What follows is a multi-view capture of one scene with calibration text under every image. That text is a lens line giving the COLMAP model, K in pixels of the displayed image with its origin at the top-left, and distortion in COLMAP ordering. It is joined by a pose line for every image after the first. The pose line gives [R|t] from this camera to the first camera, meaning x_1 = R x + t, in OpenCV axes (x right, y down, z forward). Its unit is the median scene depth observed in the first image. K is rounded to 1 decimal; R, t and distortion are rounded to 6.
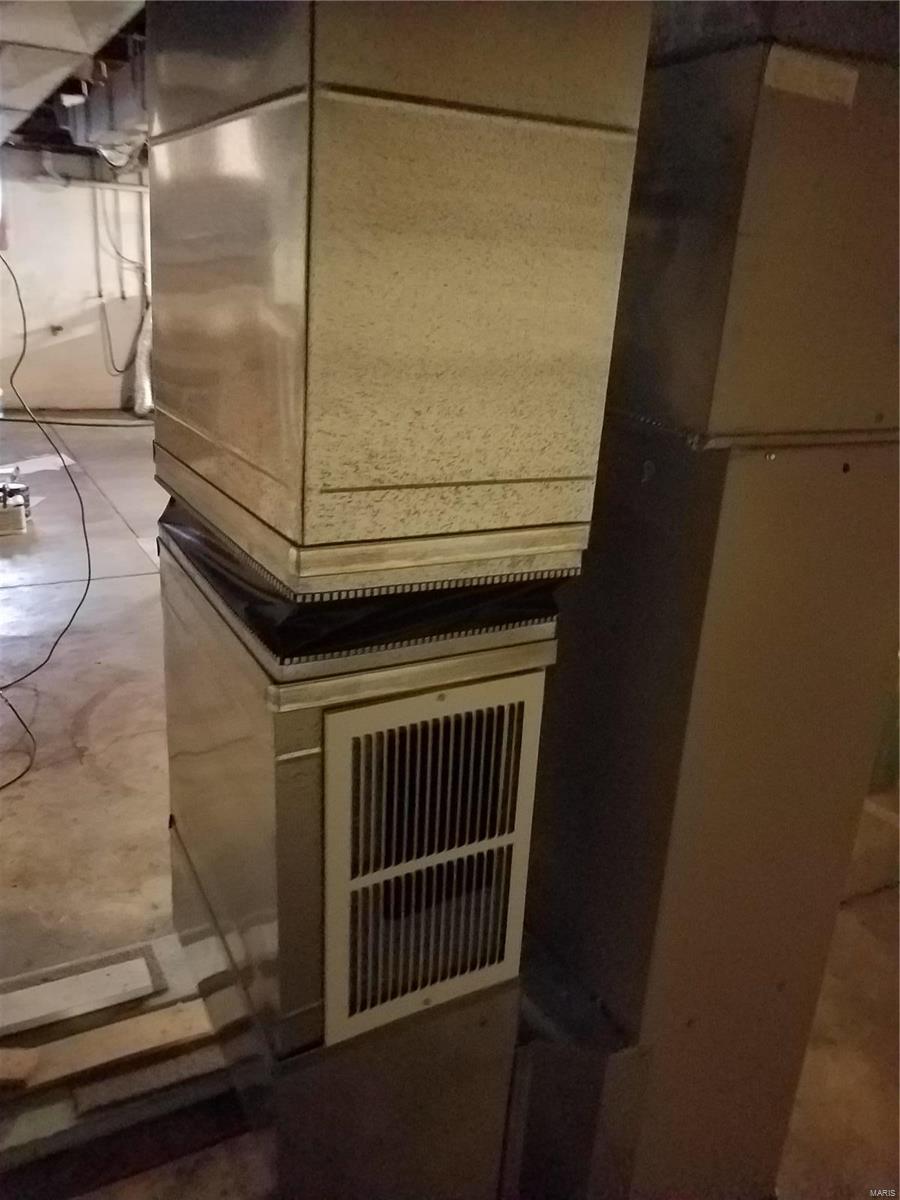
lens RADIAL K [[920.7, 0, 413.8], [0, 920.7, 595.3], [0, 0, 1]] dist [0.002682, -0.000409]
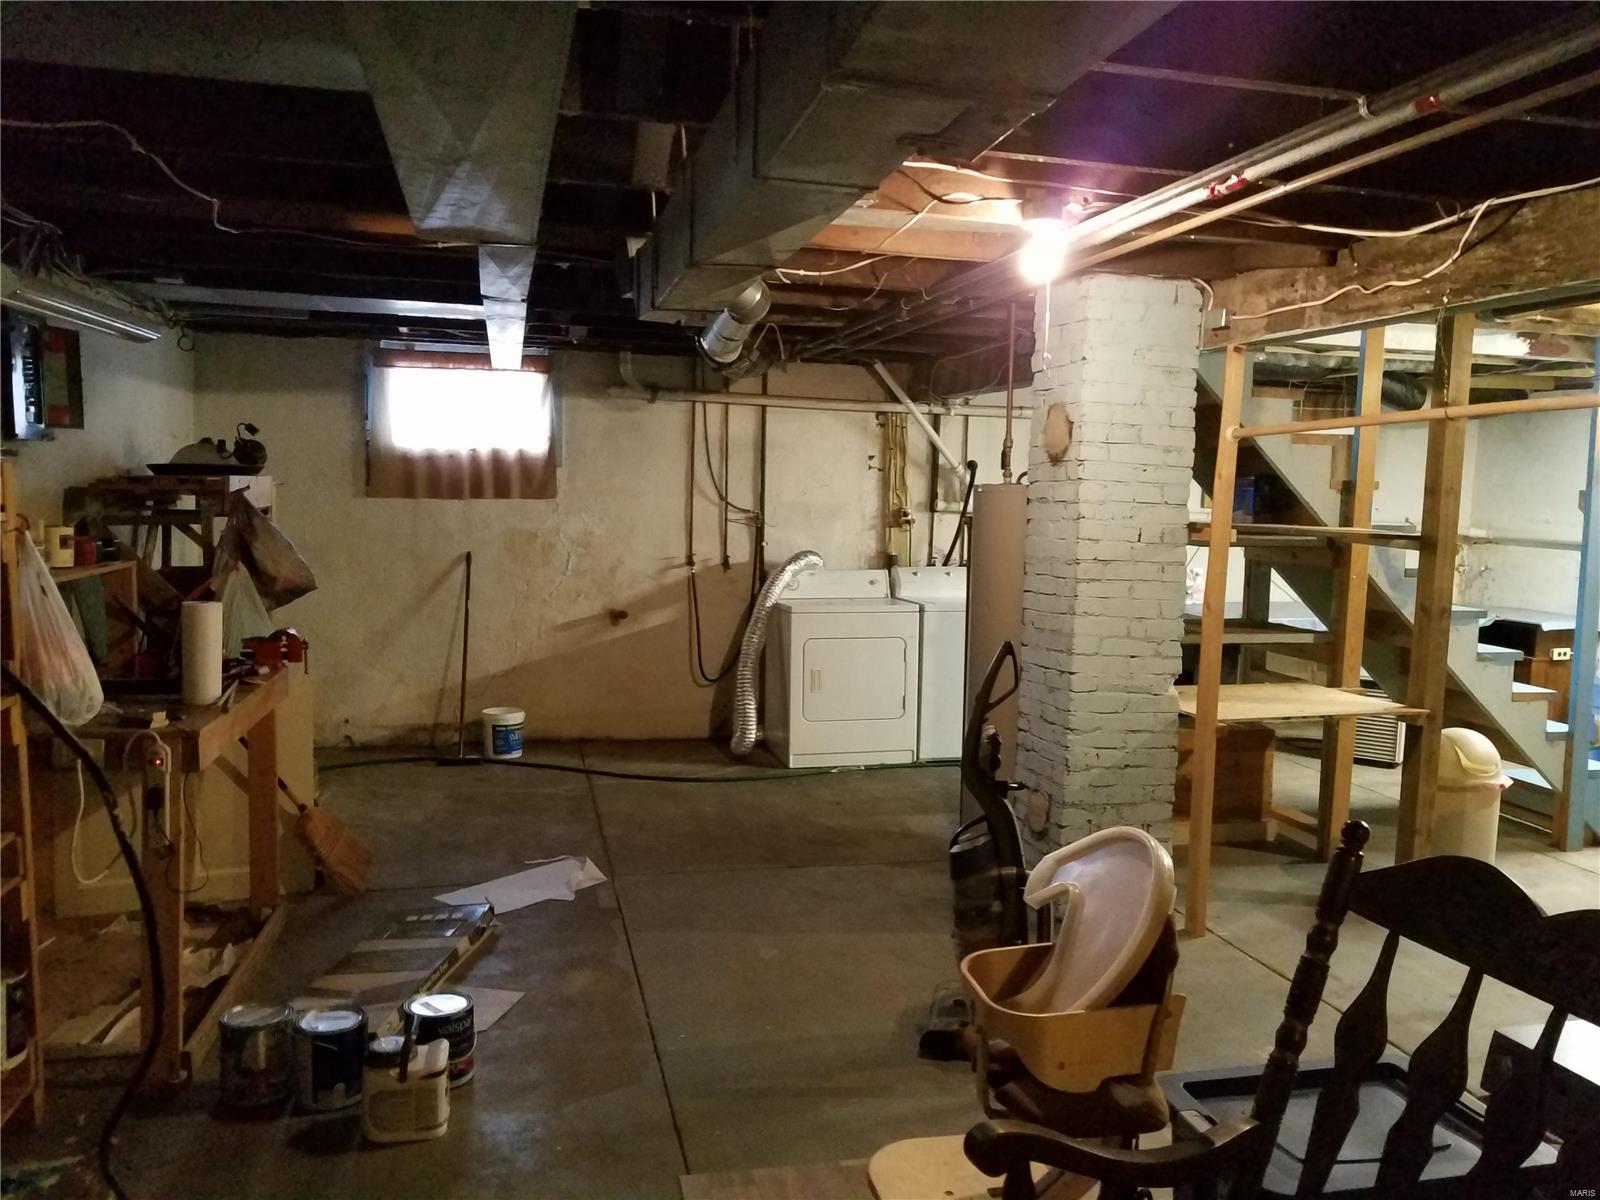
lens RADIAL K [[1227.6, 0, 800.8], [0, 1227.6, 601.8], [0, 0, 1]] dist [0.002682, -0.000409]
pose [[0.969964, 0.000574, -0.243246, -0.069563], [-0.061173, 0.968434, -0.241647, -0.109380], [0.235429, 0.249269, 0.939382, 0.258219]]
